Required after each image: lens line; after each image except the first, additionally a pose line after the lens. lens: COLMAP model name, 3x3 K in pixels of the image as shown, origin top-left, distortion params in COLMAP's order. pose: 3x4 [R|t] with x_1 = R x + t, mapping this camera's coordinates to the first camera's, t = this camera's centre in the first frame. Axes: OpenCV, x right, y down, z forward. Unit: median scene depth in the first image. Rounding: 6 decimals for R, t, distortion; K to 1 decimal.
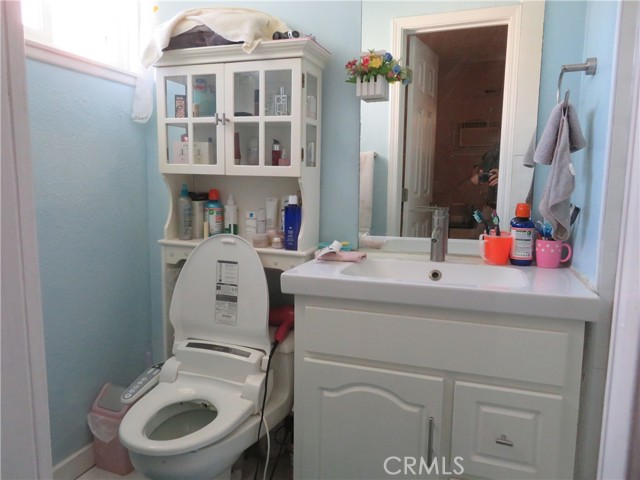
lens RADIAL K [[455.6, 0, 319.1], [0, 455.6, 239.8], [0, 0, 1]] dist [-0.003082, 0.000434]
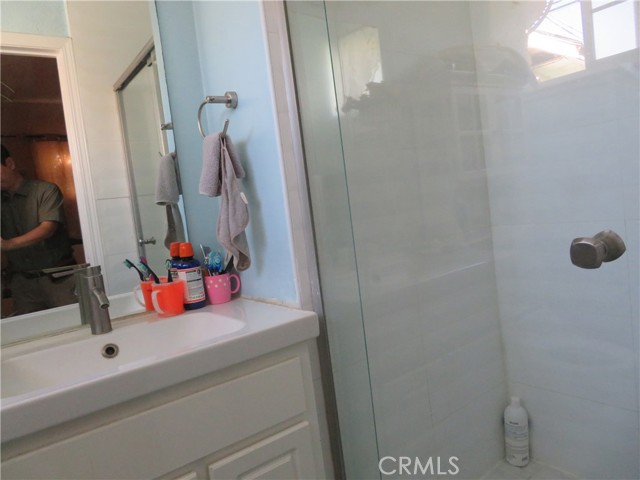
lens RADIAL K [[455.6, 0, 319.9], [0, 455.6, 239.9], [0, 0, 1]] dist [-0.003082, 0.000434]
pose [[0.551616, -0.136494, 0.822854, -0.160808], [0.226386, 0.973988, 0.009802, -0.032215], [-0.802788, 0.180875, 0.568168, 0.269248]]
